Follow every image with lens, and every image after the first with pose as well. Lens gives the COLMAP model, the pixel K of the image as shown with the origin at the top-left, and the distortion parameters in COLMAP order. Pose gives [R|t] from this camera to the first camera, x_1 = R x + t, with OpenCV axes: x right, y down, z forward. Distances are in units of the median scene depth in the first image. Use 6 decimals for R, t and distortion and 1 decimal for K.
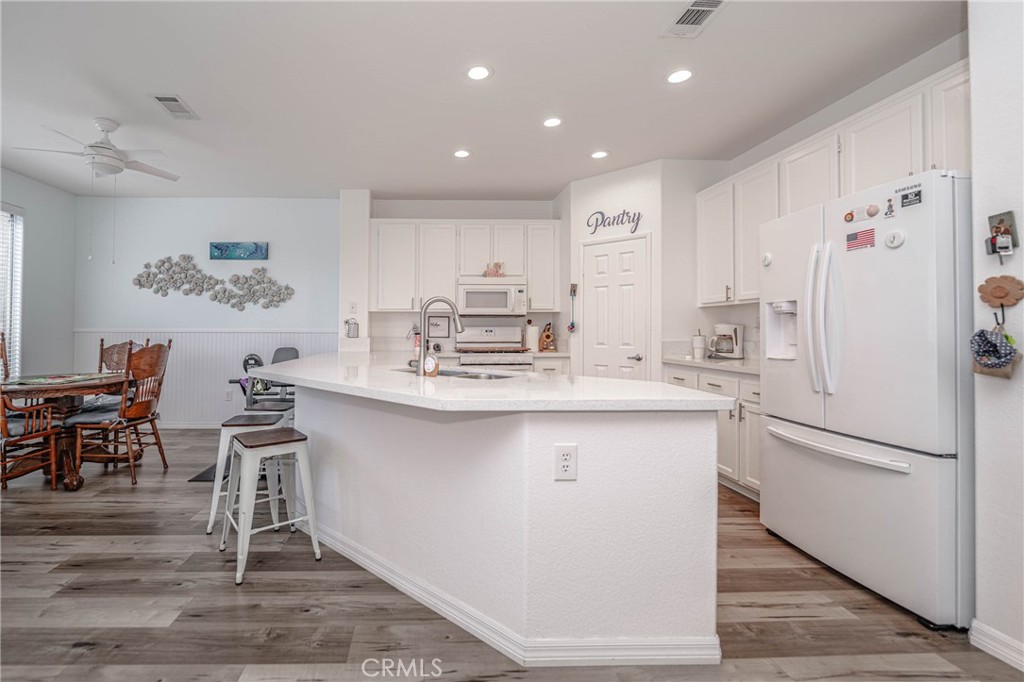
lens RADIAL K [[439.5, 0, 437.7], [0, 439.5, 332.2], [0, 0, 1]] dist [-0.009703, -0.000550]
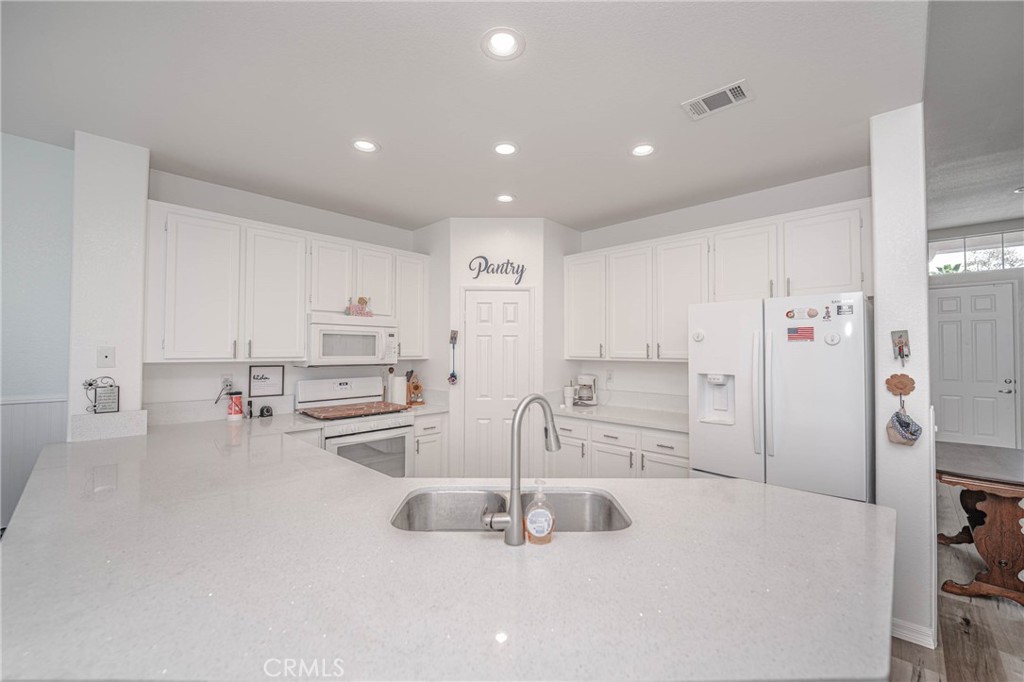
lens RADIAL K [[415.2, 0, 509.9], [0, 415.2, 344.1], [0, 0, 1]] dist [-0.003339, -0.001045]
pose [[0.715115, 0.014083, 0.698865, -0.220756], [-0.002914, 0.999848, -0.017167, -0.073123], [-0.699001, 0.010240, 0.715048, 0.334433]]
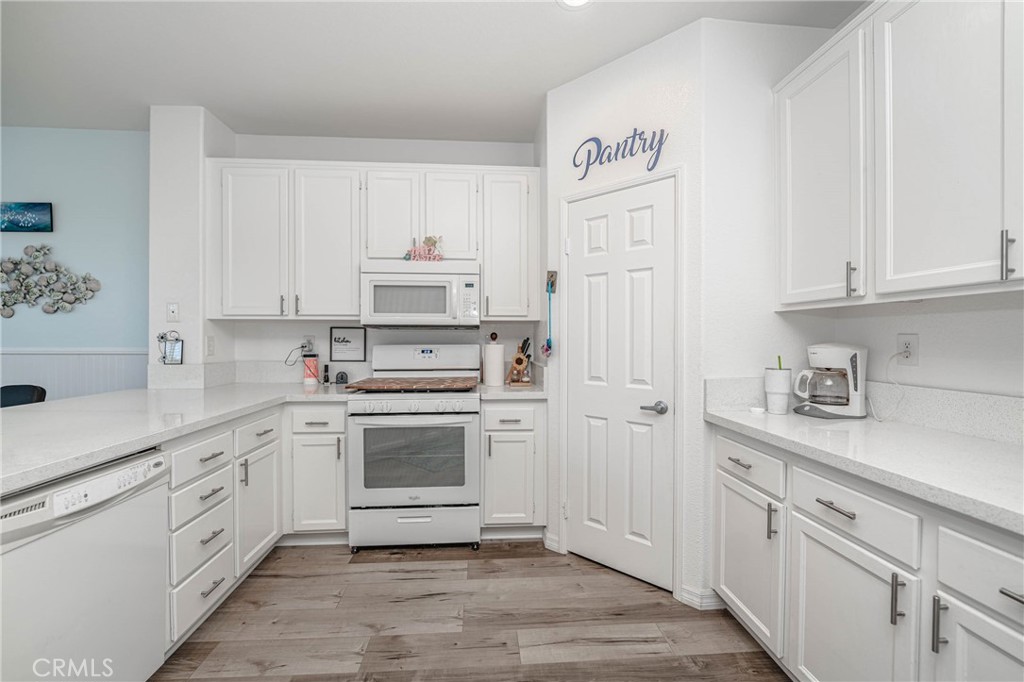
lens RADIAL K [[415.2, 0, 512.5], [0, 415.2, 343.2], [0, 0, 1]] dist [-0.003339, -0.001045]
pose [[0.999091, -0.000479, 0.042621, 0.255898], [0.000041, 0.999947, 0.010260, -0.024166], [-0.042624, -0.010249, 0.999039, 0.503417]]
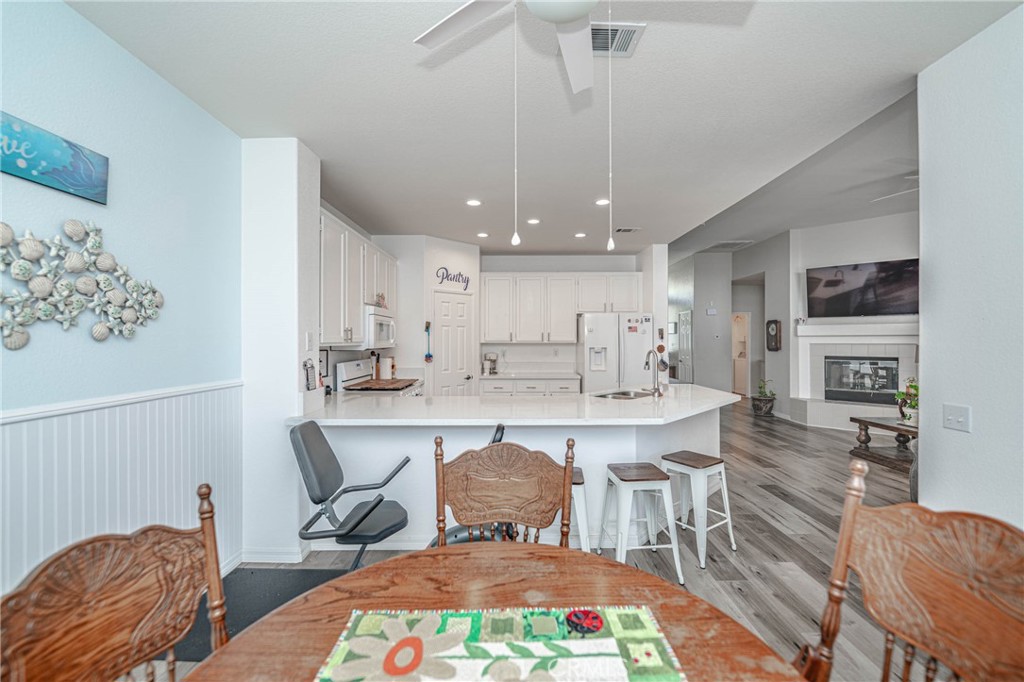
lens RADIAL K [[415.2, 0, 513.2], [0, 415.2, 340.5], [0, 0, 1]] dist [-0.003339, -0.001045]
pose [[0.030236, -0.002576, 0.999539, -0.875850], [0.004185, 0.999988, 0.002451, -0.066027], [-0.999534, 0.004109, 0.030246, 0.795704]]
